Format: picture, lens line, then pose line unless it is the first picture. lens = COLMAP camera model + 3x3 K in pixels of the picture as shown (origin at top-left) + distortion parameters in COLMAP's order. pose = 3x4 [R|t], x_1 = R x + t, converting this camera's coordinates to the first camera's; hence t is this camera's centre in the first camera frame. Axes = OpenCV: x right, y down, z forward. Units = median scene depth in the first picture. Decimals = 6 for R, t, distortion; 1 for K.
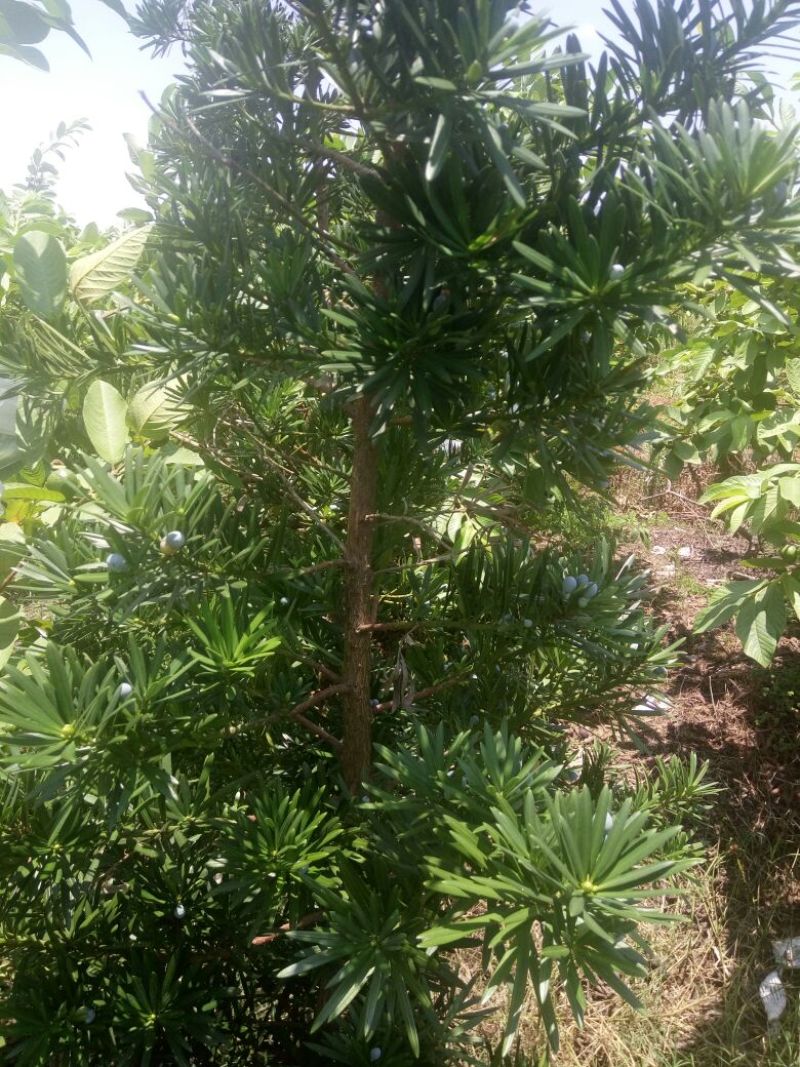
lens RADIAL K [[892.4, 0, 399.7], [0, 892.4, 516.2], [0, 0, 1]] dist [0.028247, -0.000358]
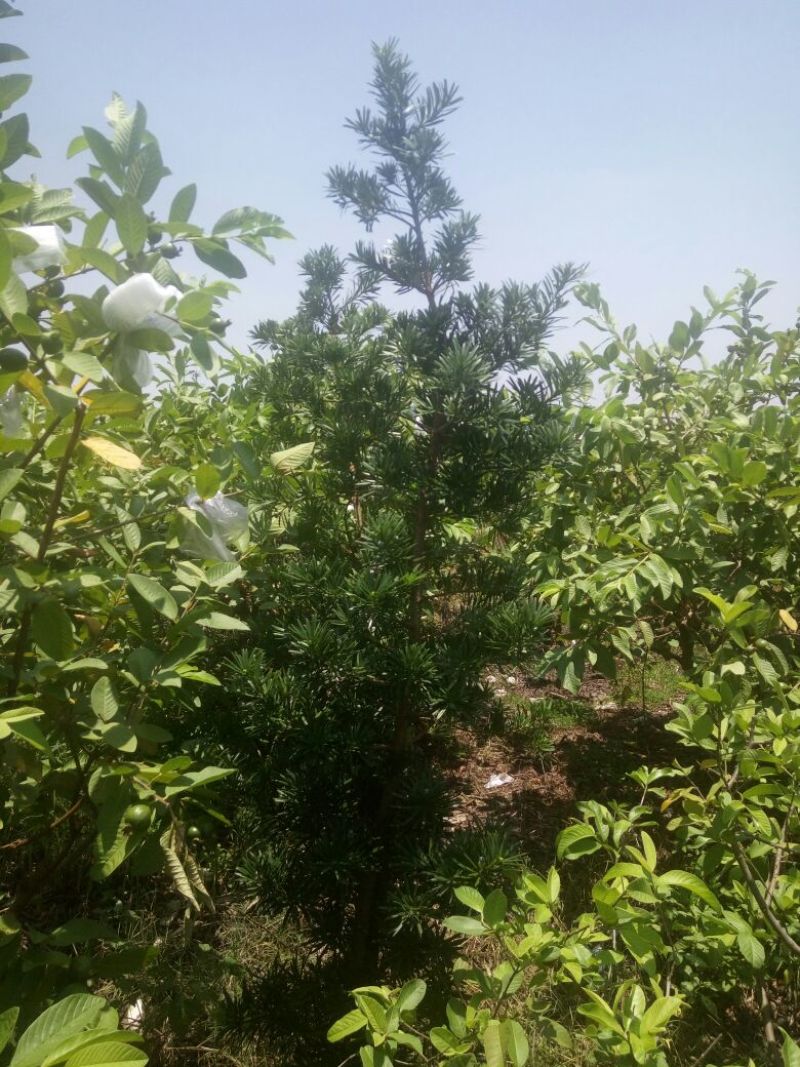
lens RADIAL K [[999.3, 0, 400.0], [0, 999.3, 533.5], [0, 0, 1]] dist [0.288822, -0.007816]
pose [[0.974056, 0.015796, 0.225757, -0.262088], [0.028797, 0.980801, -0.192873, 0.174359], [-0.224469, 0.194371, 0.954900, -0.604685]]
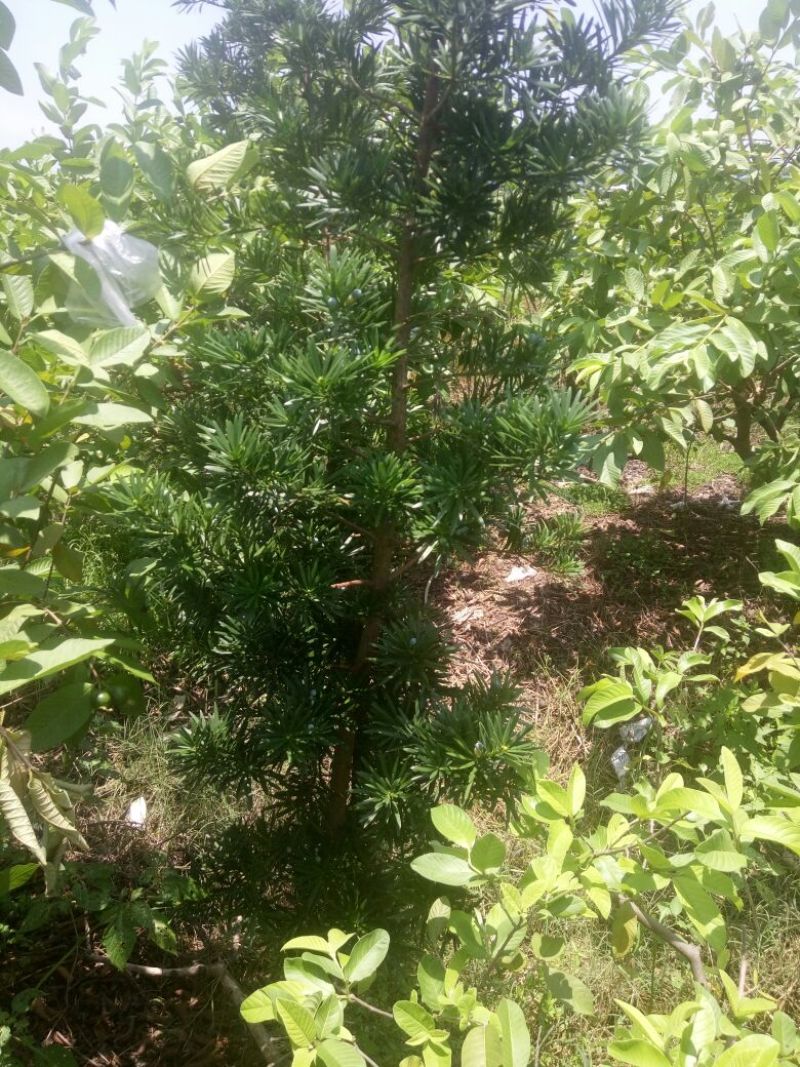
lens RADIAL K [[933.7, 0, 400.0], [0, 933.7, 533.5], [0, 0, 1]] dist [0.178658, -0.207456]
pose [[0.982680, -0.038146, 0.181341, -0.141382], [0.030813, 0.998596, 0.043088, 0.119928], [-0.182730, -0.036754, 0.982476, -0.290570]]
